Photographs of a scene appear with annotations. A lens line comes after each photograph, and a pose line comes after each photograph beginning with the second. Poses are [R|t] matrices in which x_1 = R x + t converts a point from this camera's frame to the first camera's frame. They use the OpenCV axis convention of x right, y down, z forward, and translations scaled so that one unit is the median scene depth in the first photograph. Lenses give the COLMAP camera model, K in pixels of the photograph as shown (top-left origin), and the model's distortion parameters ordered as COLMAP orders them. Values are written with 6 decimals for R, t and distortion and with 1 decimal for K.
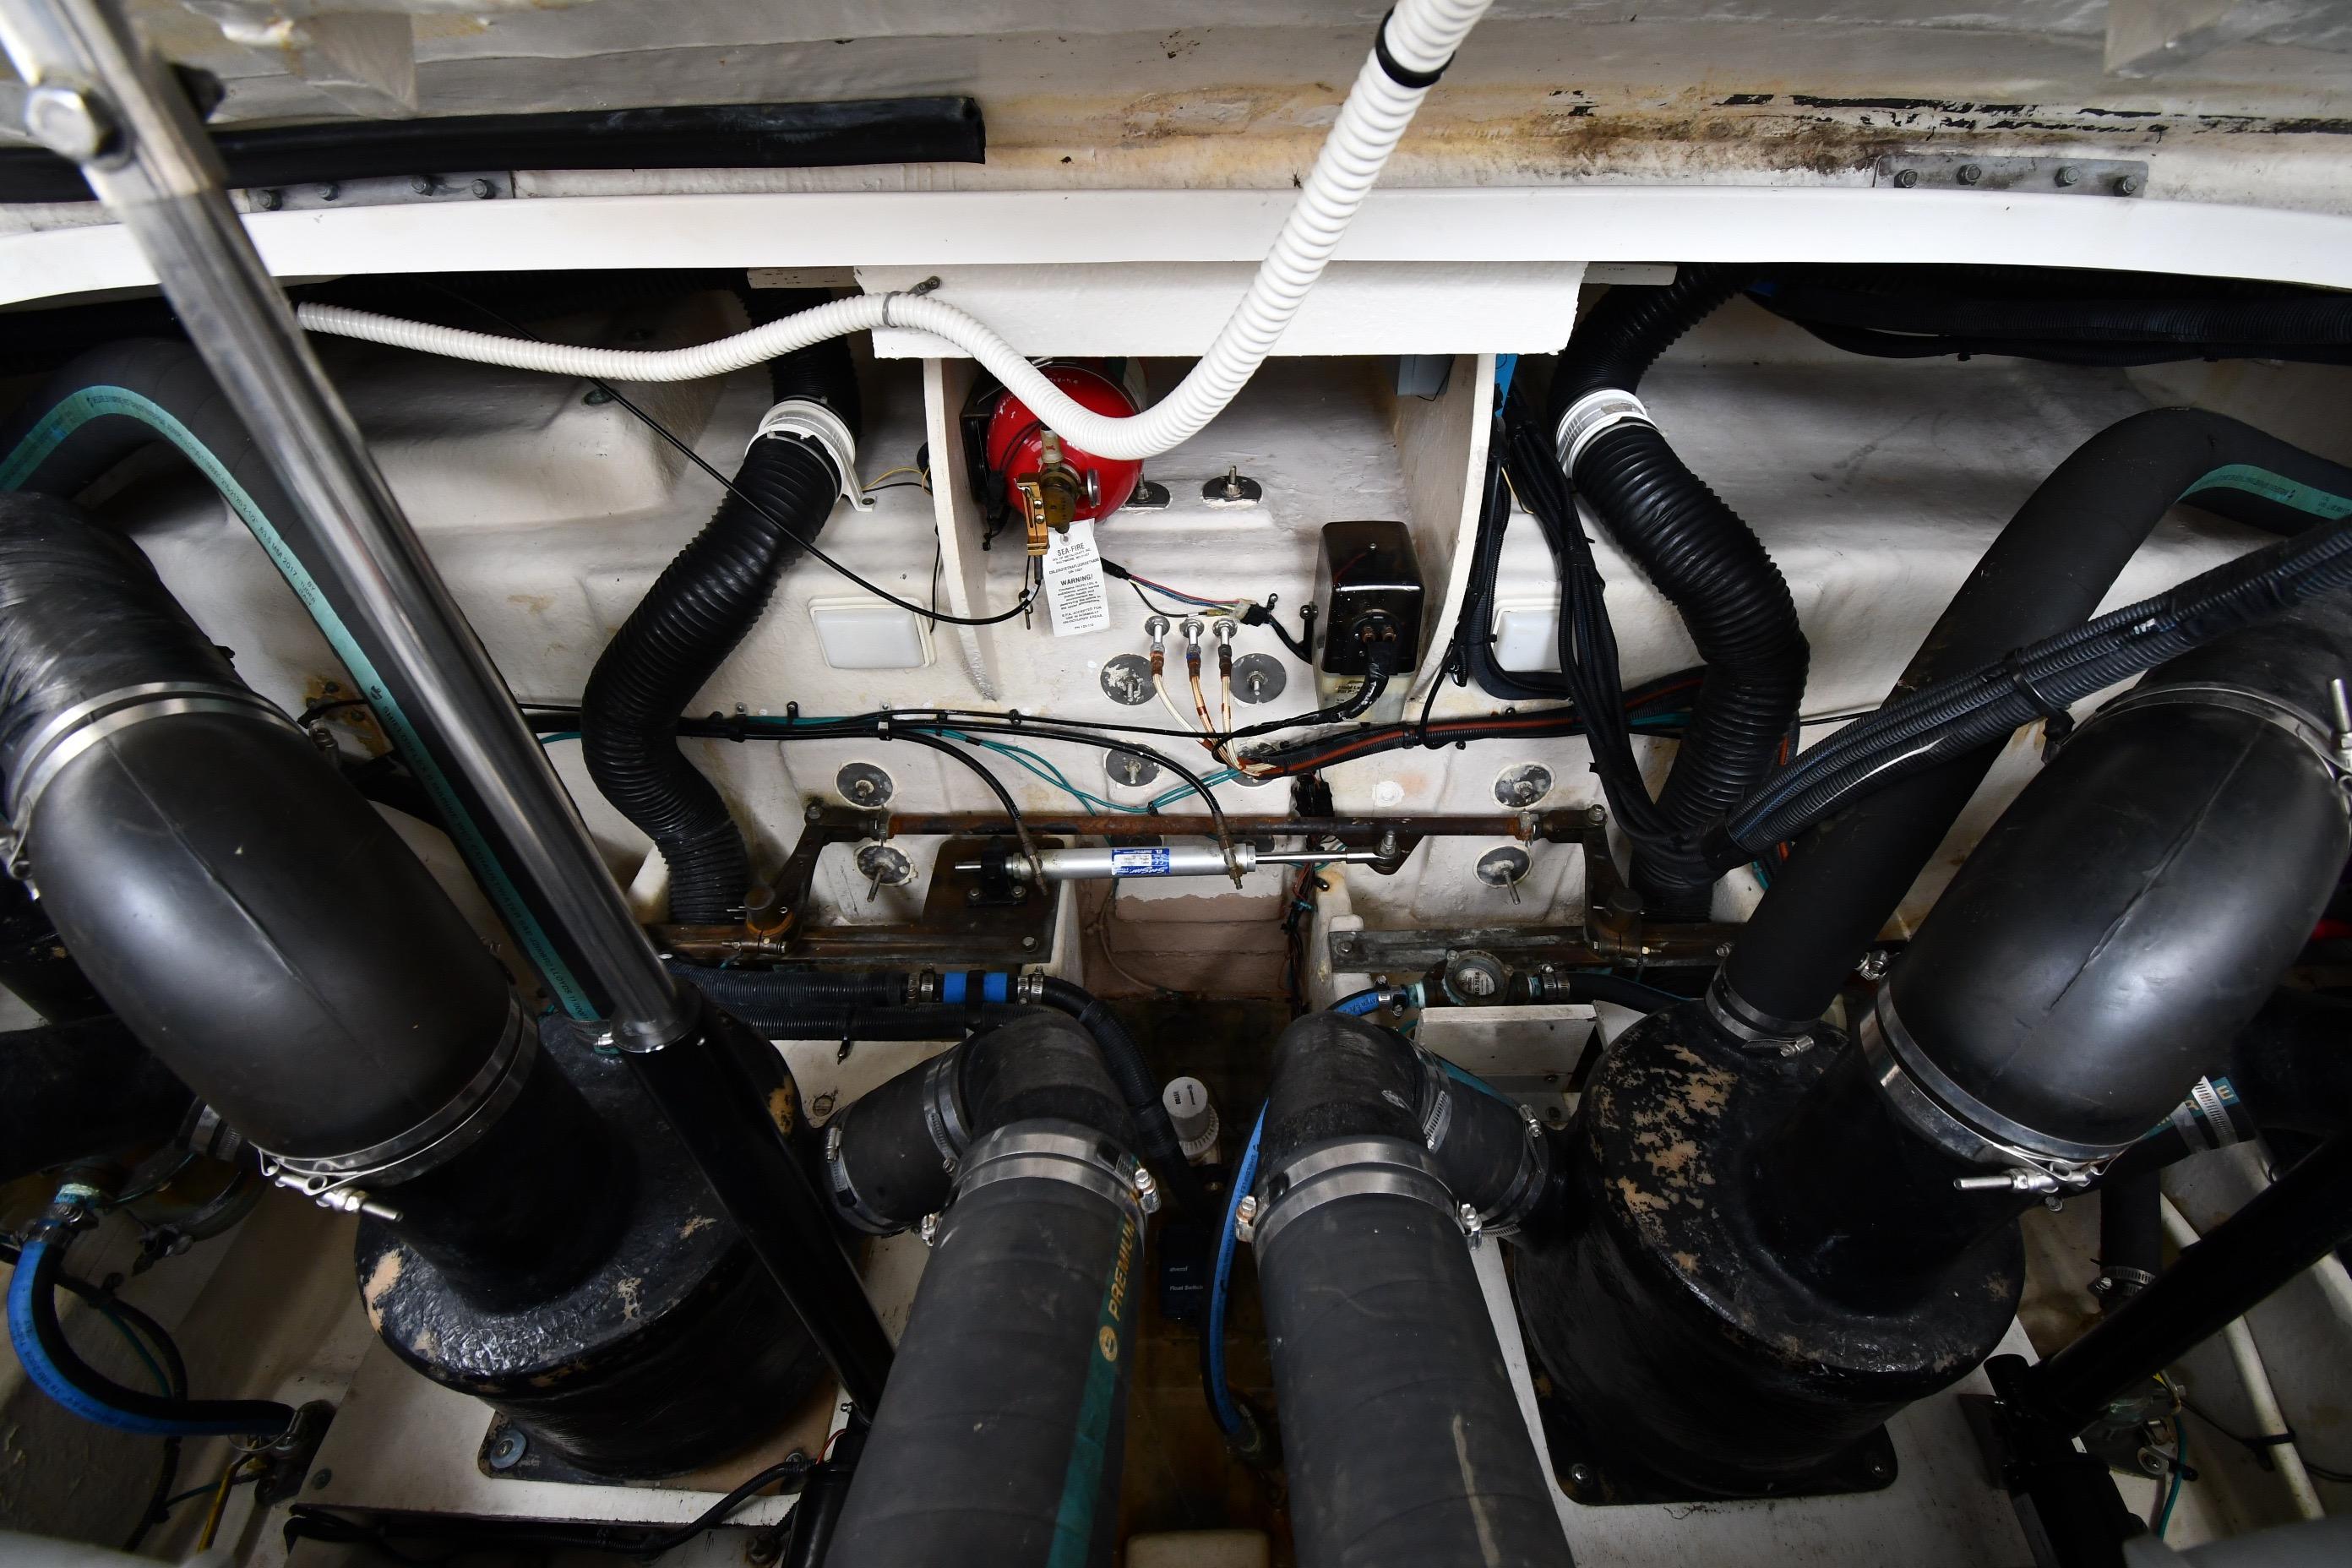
lens RADIAL K [[1035.4, 0, 1180.3], [0, 1035.4, 784.2], [0, 0, 1]] dist [0.018337, -0.024752]
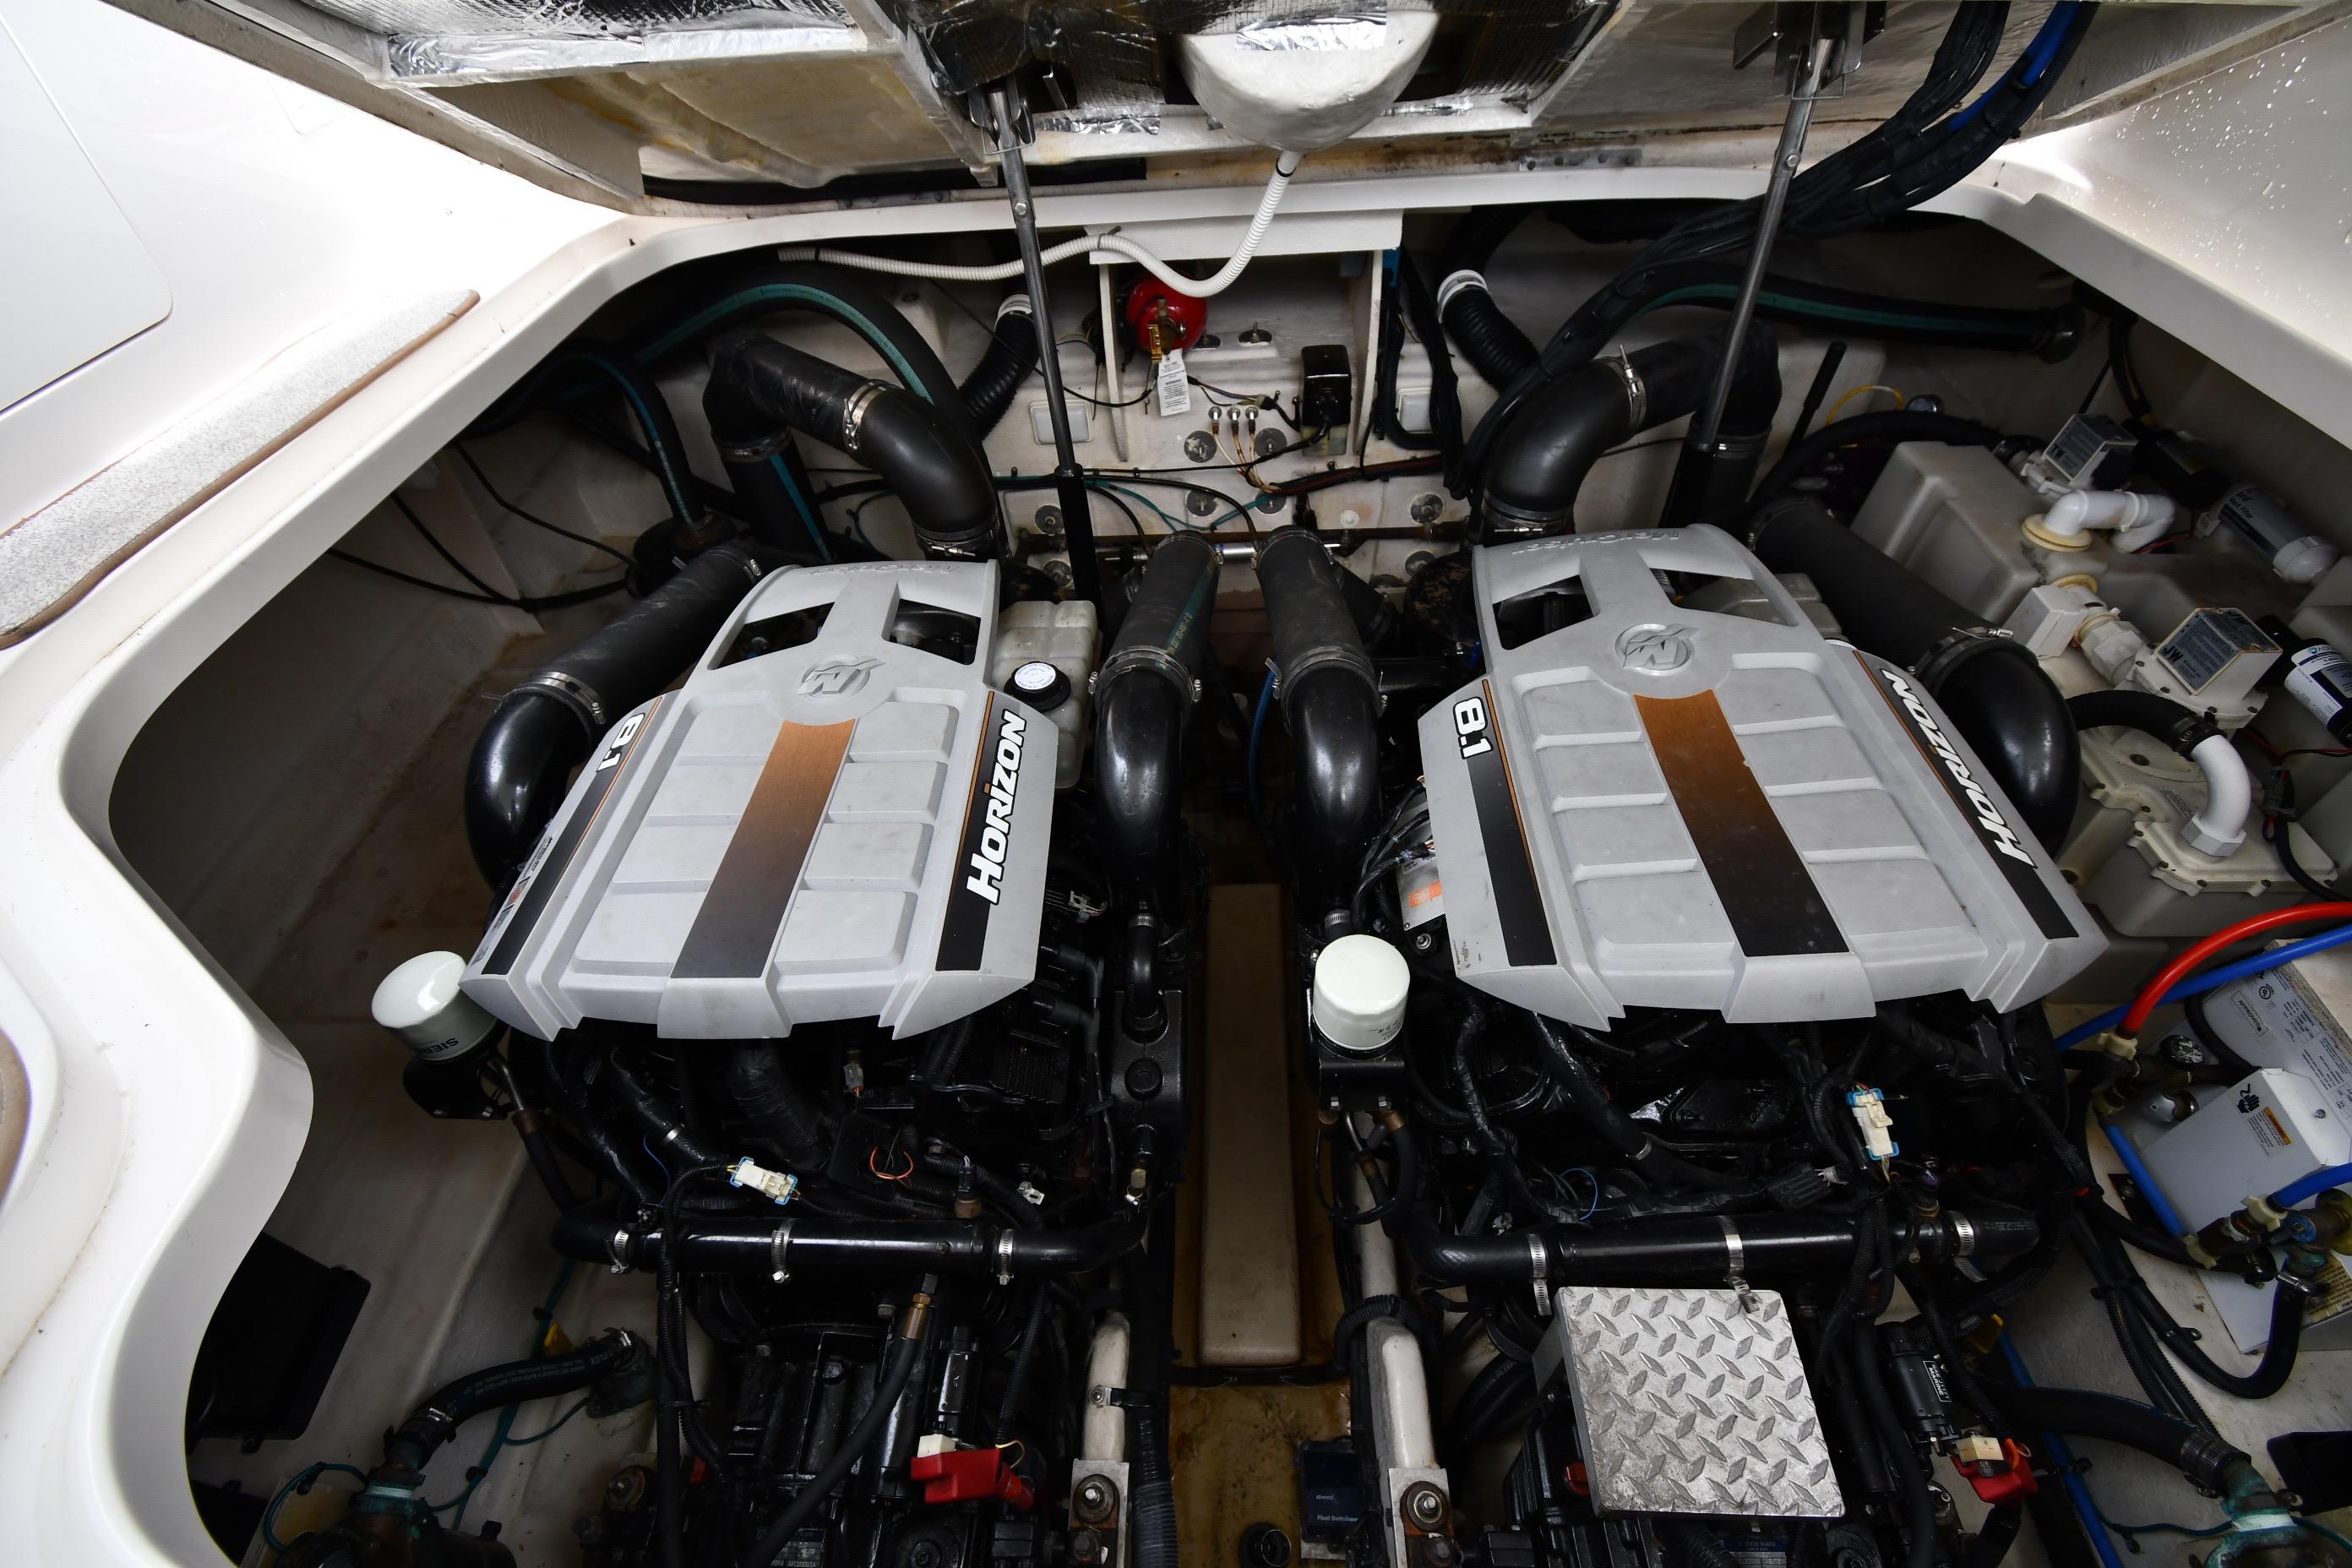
lens RADIAL K [[1035.4, 0, 1180.3], [0, 1035.4, 784.2], [0, 0, 1]] dist [0.018337, -0.024752]
pose [[0.998460, -0.016044, -0.053104, 0.003675], [0.019427, 0.997773, 0.063810, 0.392584], [0.051962, -0.064744, 0.996548, -0.895391]]
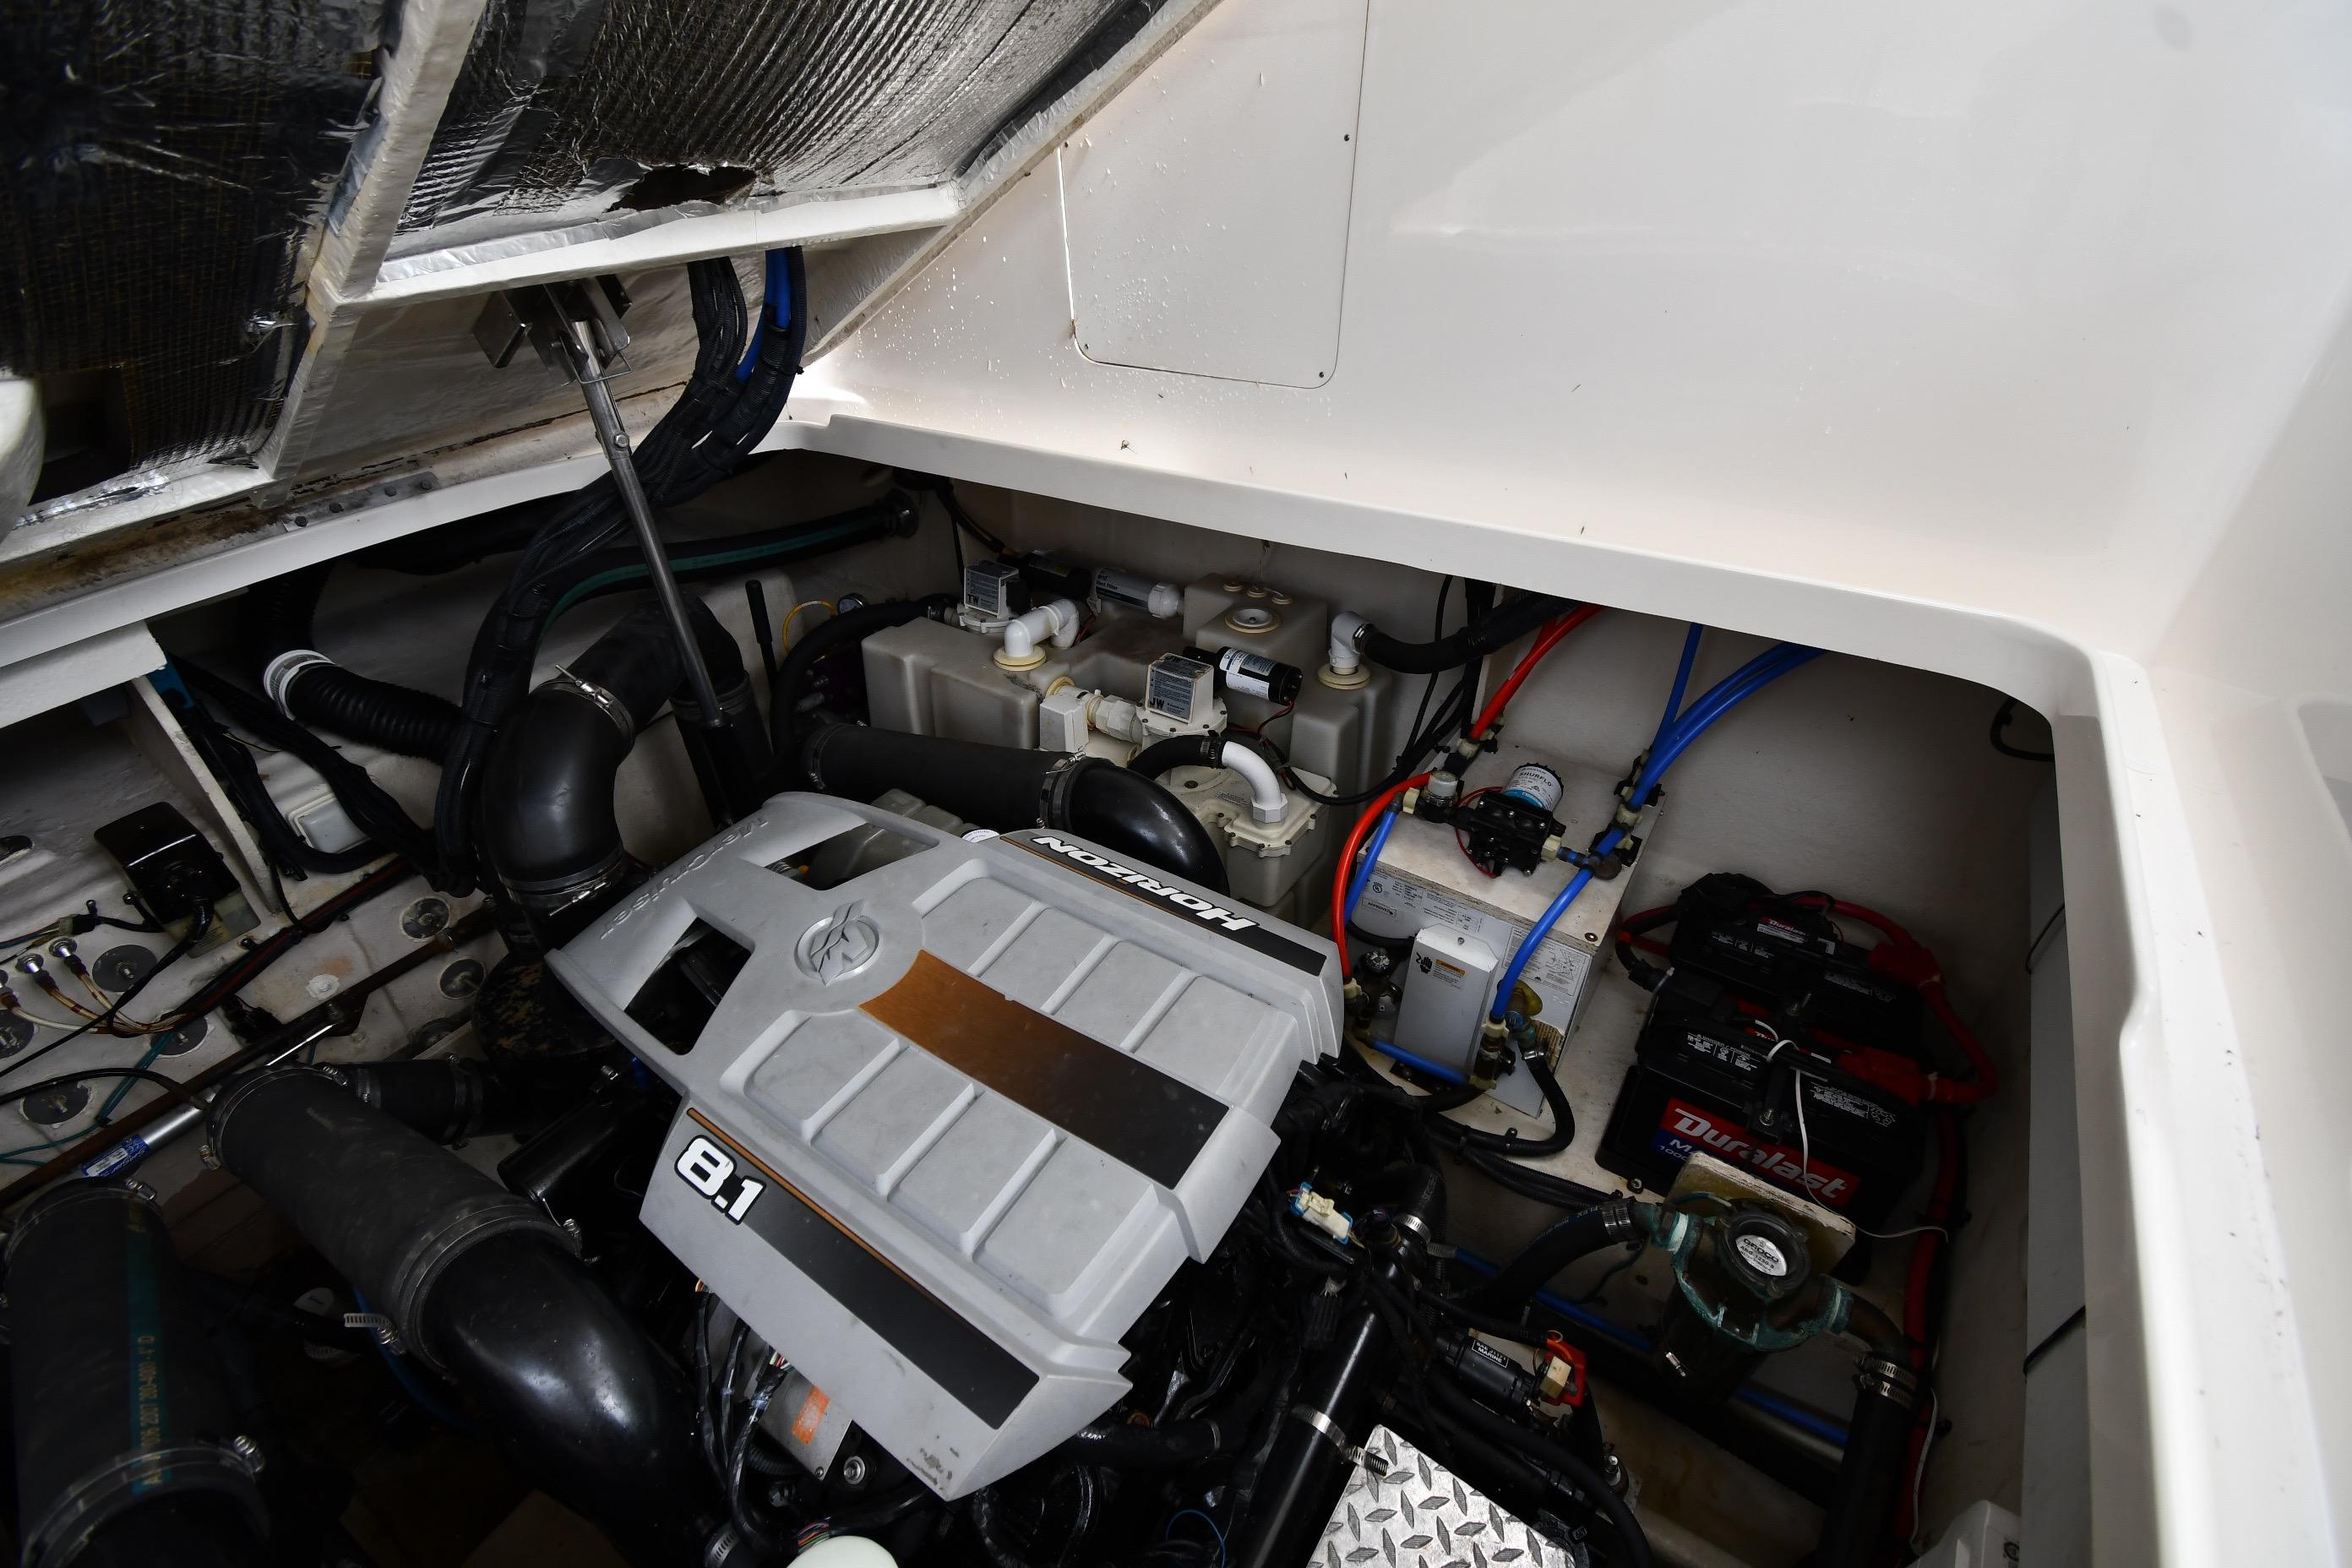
lens RADIAL K [[1035.4, 0, 1180.3], [0, 1035.4, 784.2], [0, 0, 1]] dist [0.018337, -0.024752]
pose [[0.551734, -0.481657, 0.680878, 0.044630], [0.566932, 0.815358, 0.117389, 0.292503], [-0.611701, 0.321244, 0.722928, -0.708556]]
